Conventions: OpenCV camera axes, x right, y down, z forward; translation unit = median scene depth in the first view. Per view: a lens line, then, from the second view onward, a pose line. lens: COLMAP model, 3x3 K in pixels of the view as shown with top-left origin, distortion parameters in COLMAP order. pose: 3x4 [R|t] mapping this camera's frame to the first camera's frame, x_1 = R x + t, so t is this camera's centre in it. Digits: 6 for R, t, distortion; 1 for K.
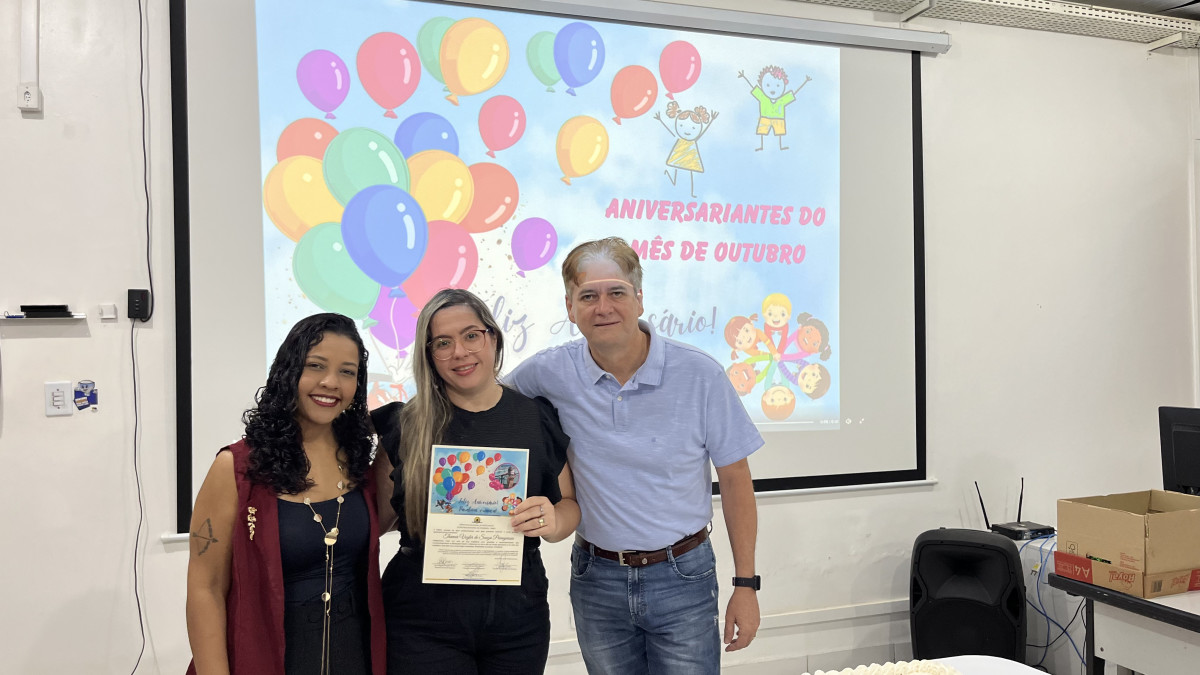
lens RADIAL K [[915.7, 0, 603.4], [0, 915.7, 343.6], [0, 0, 1]] dist [0.065397, -0.084807]
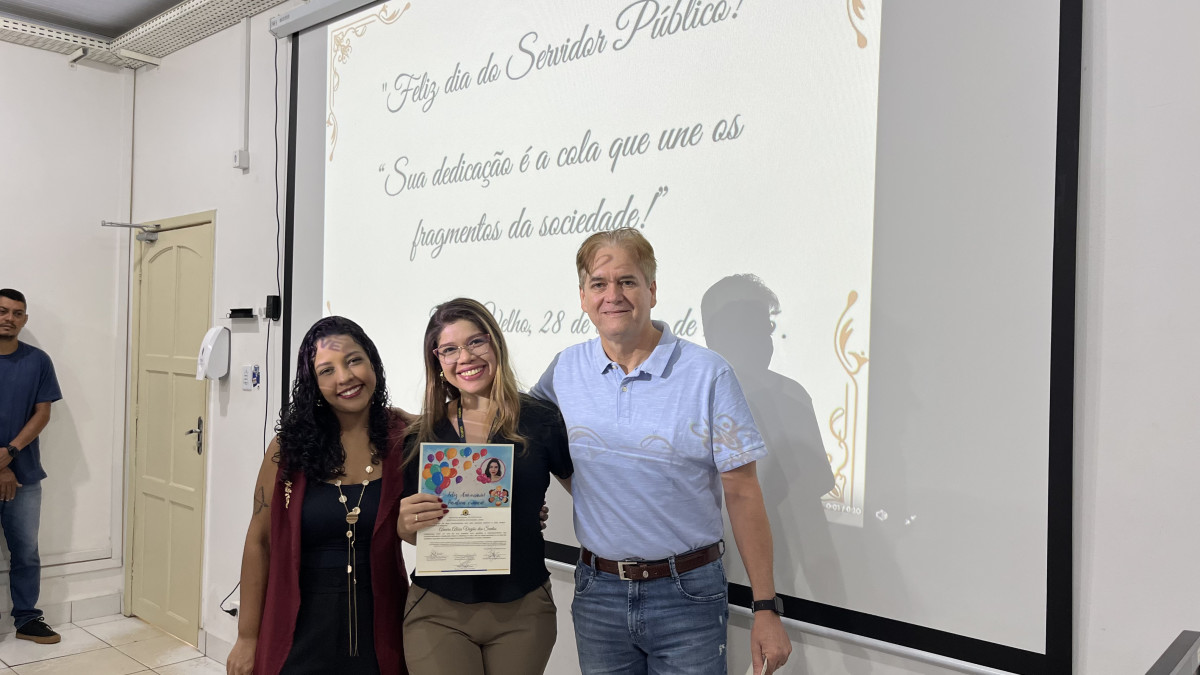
lens RADIAL K [[923.0, 0, 613.2], [0, 923.0, 336.5], [0, 0, 1]] dist [0.024015, -0.025673]
pose [[0.487011, 0.018330, -0.873204, 0.707169], [-0.021030, 0.999736, 0.009257, -0.020451], [0.873143, 0.013855, 0.487268, 0.666794]]
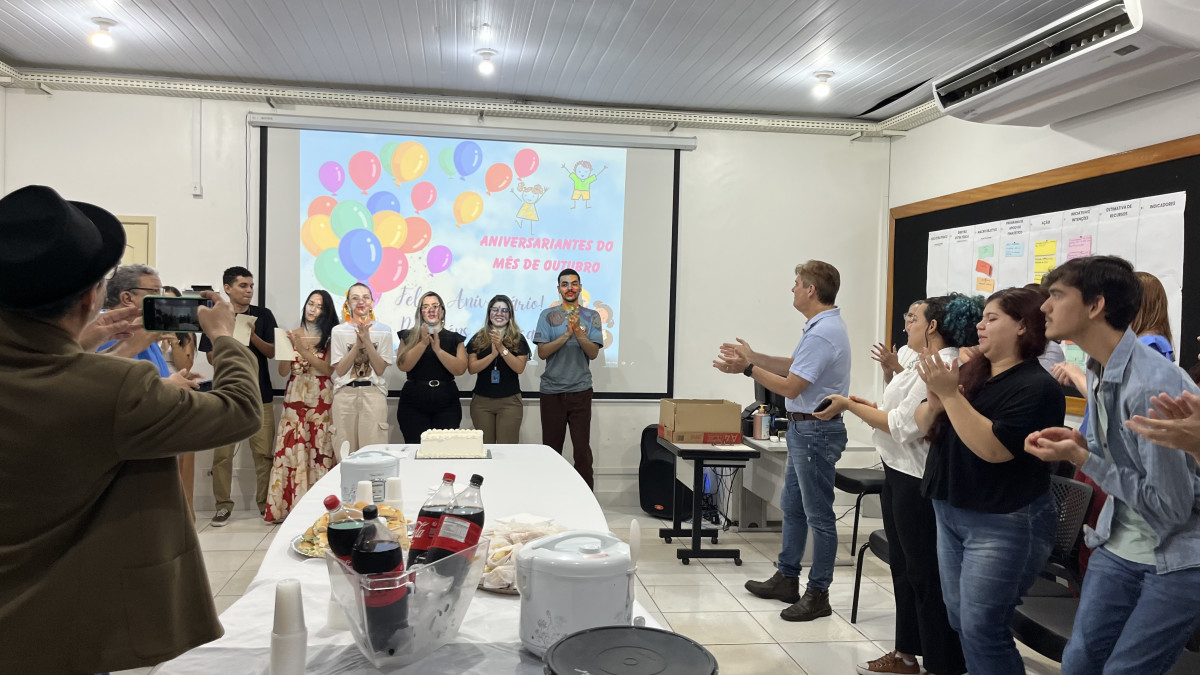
lens RADIAL K [[915.7, 0, 593.3], [0, 915.7, 348.4], [0, 0, 1]] dist [0.065397, -0.084807]
pose [[0.982517, 0.043137, -0.181106, 0.571494], [-0.036746, 0.998583, 0.038495, -0.009407], [0.182510, -0.031167, 0.982710, -0.789641]]
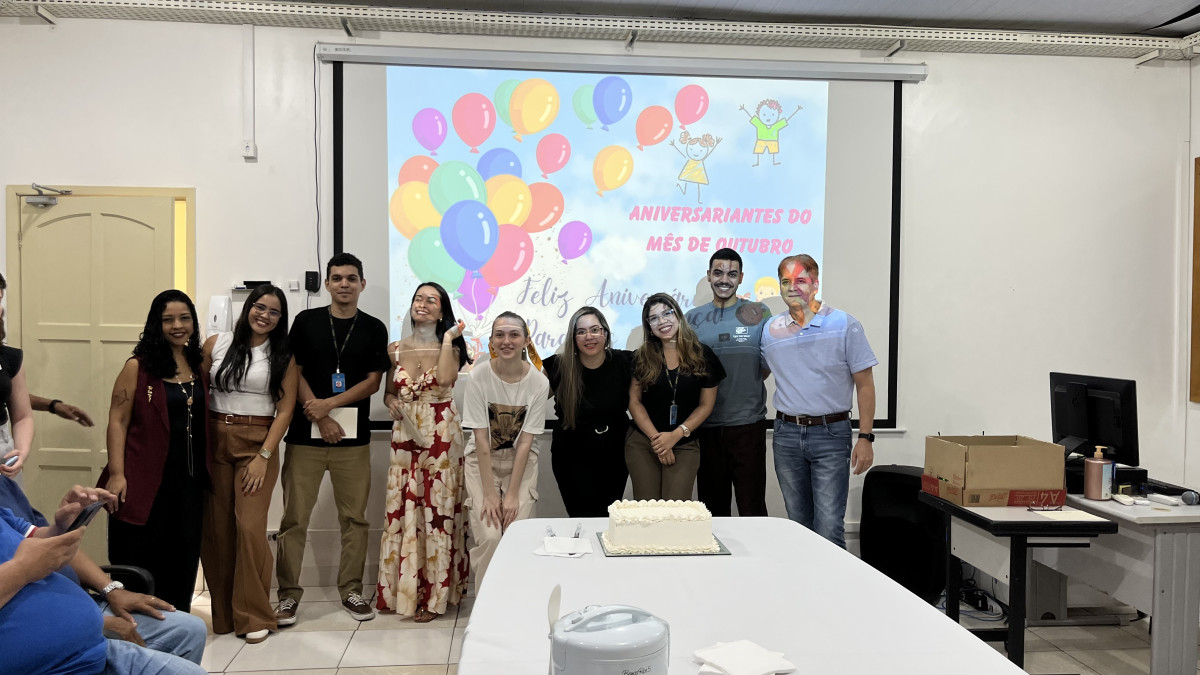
lens RADIAL K [[930.0, 0, 594.3], [0, 930.0, 339.6], [0, 0, 1]] dist [0.064483, -0.080481]
pose [[0.972543, 0.027730, -0.231067, 0.273328], [-0.021047, 0.999287, 0.031335, -0.002959], [0.231771, -0.025611, 0.972433, -0.352721]]
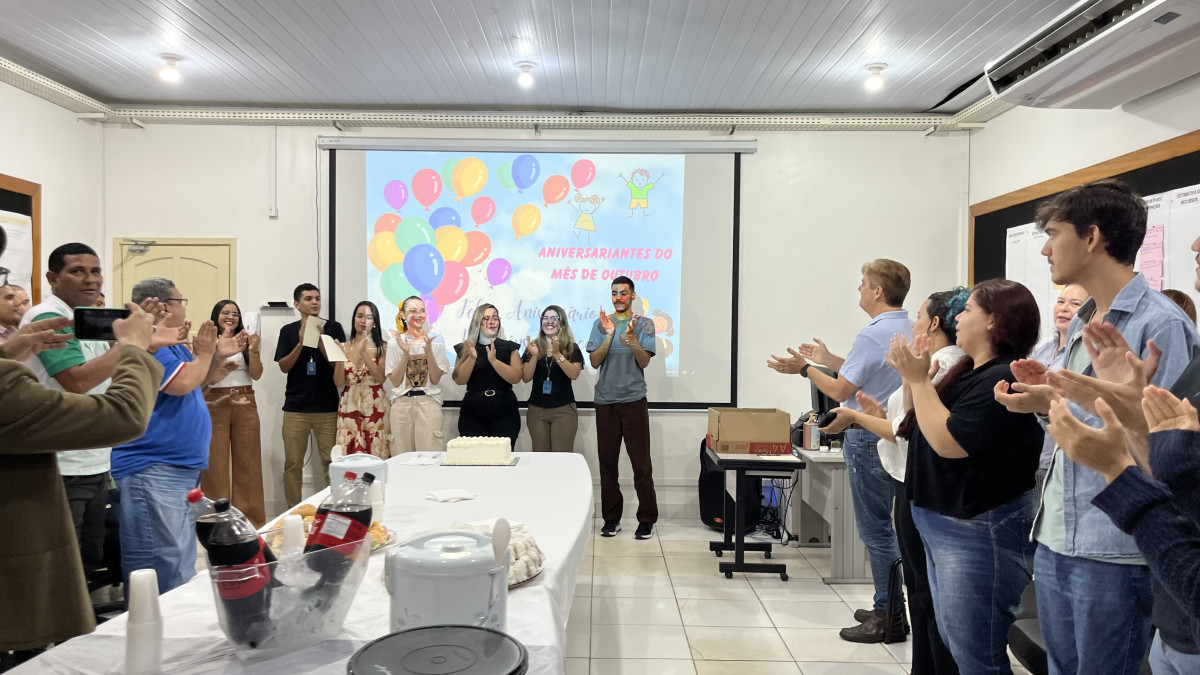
lens RADIAL K [[915.7, 0, 591.5], [0, 915.7, 349.2], [0, 0, 1]] dist [0.065397, -0.084807]
pose [[0.944066, 0.028186, -0.328550, 0.723751], [-0.020666, 0.999439, 0.026357, -0.000694], [0.329108, -0.018093, 0.944119, -0.736005]]
